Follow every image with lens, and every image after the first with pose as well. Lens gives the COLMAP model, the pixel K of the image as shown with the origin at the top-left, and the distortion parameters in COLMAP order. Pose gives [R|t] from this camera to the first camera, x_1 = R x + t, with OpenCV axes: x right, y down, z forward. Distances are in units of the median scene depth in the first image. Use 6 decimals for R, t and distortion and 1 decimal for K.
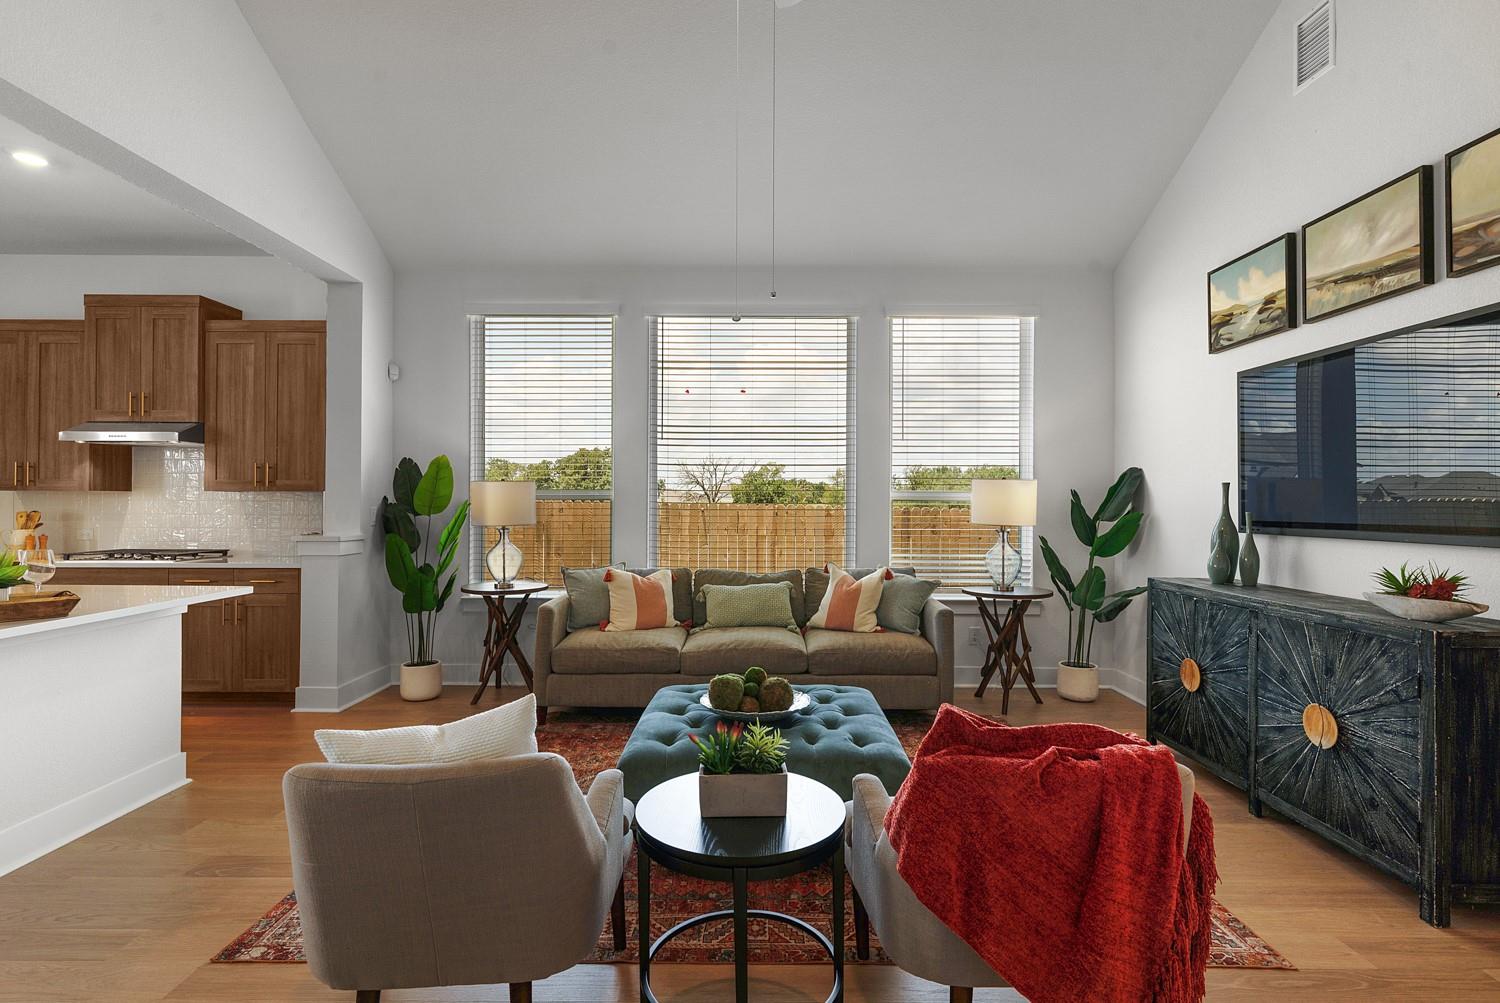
lens RADIAL K [[735.2, 0, 743.0], [0, 735.2, 499.5], [0, 0, 1]] dist [0.004984, -0.001212]
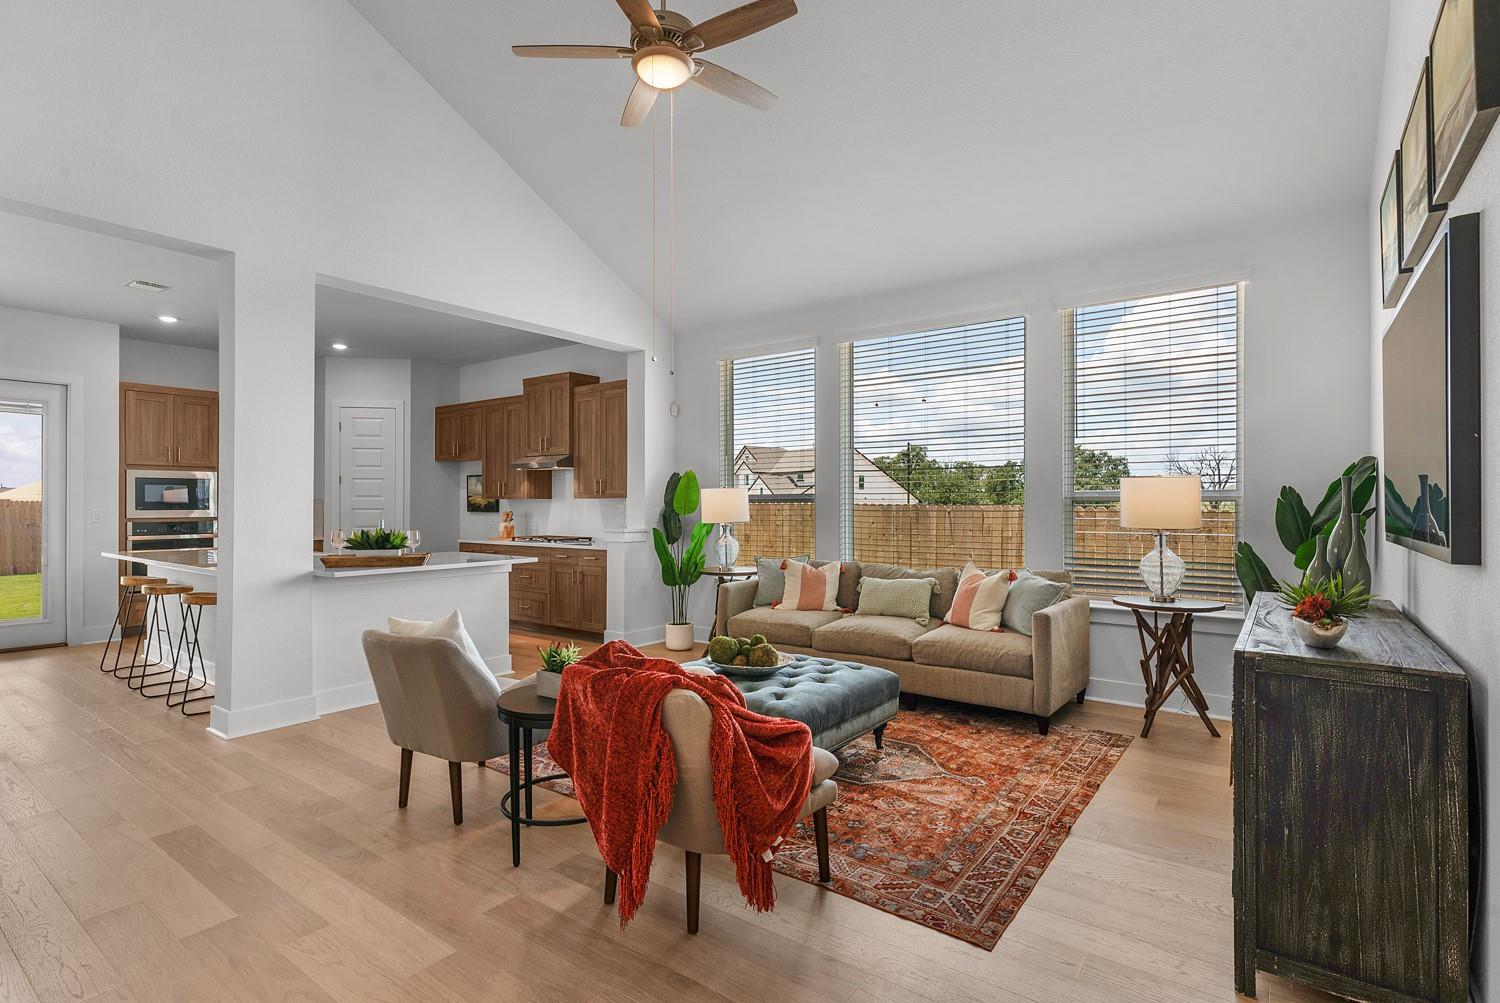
lens RADIAL K [[735.2, 0, 743.4], [0, 735.2, 501.4], [0, 0, 1]] dist [0.004984, -0.001212]
pose [[0.801772, -0.006855, -0.597590, 0.481312], [0.006456, 0.999975, -0.002809, 0.001609], [0.597595, -0.001606, 0.801797, -0.018192]]
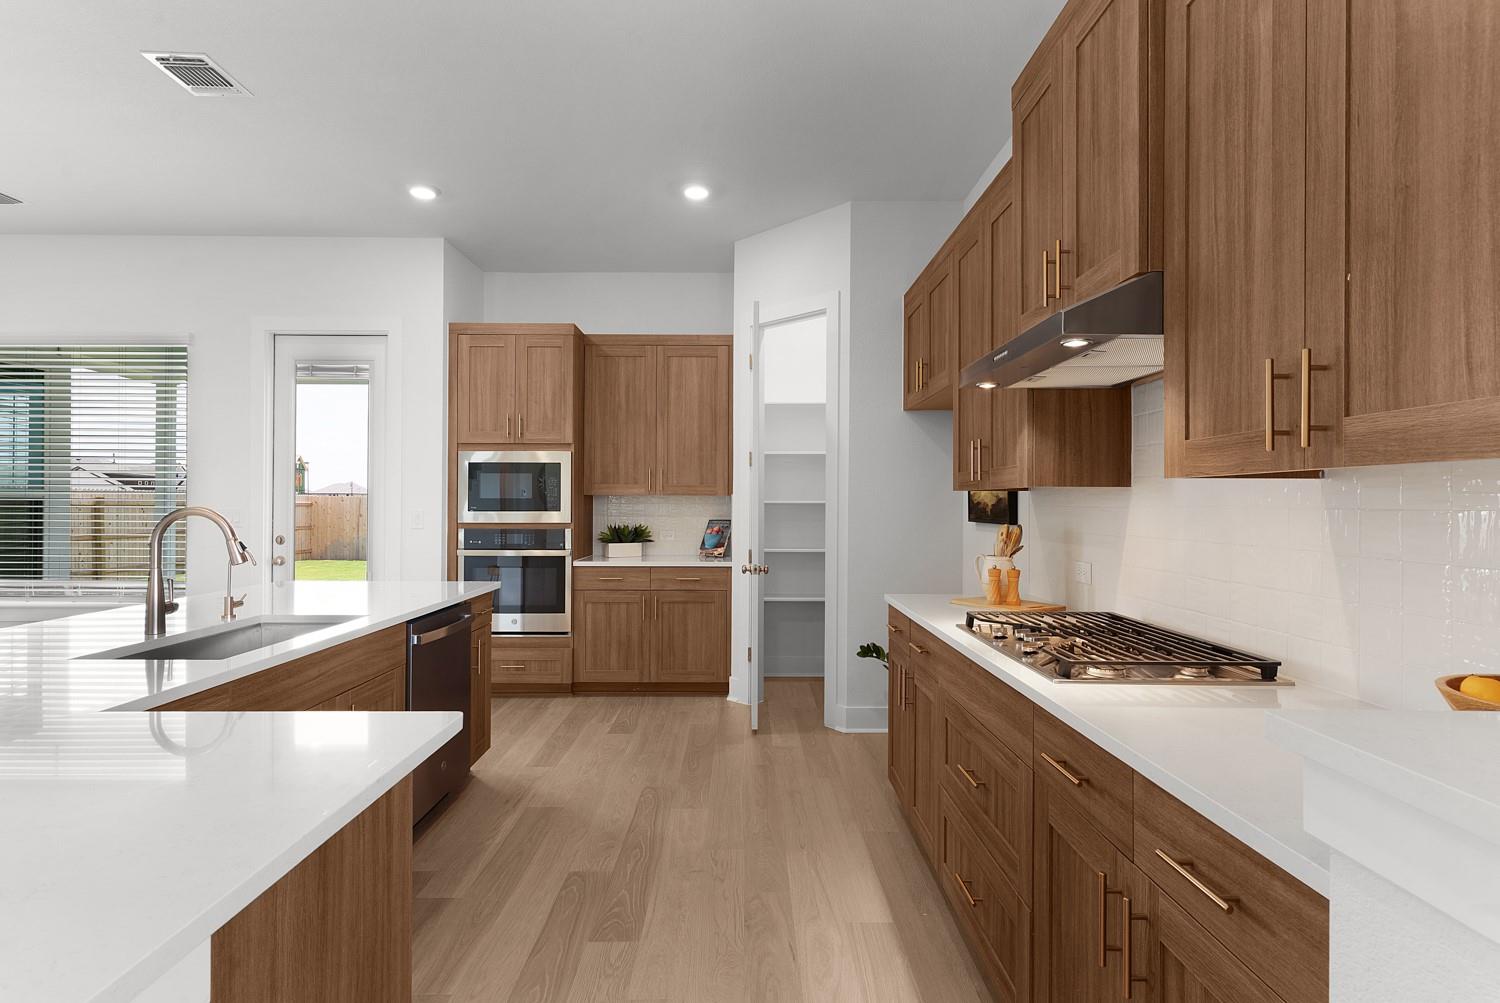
lens RADIAL K [[735.2, 0, 741.5], [0, 735.2, 500.1], [0, 0, 1]] dist [0.004984, -0.001212]
pose [[0.002551, -0.010014, -0.999947, -0.412369], [0.000653, 0.999950, -0.010012, 0.001948], [0.999997, -0.000627, 0.002558, 0.829799]]
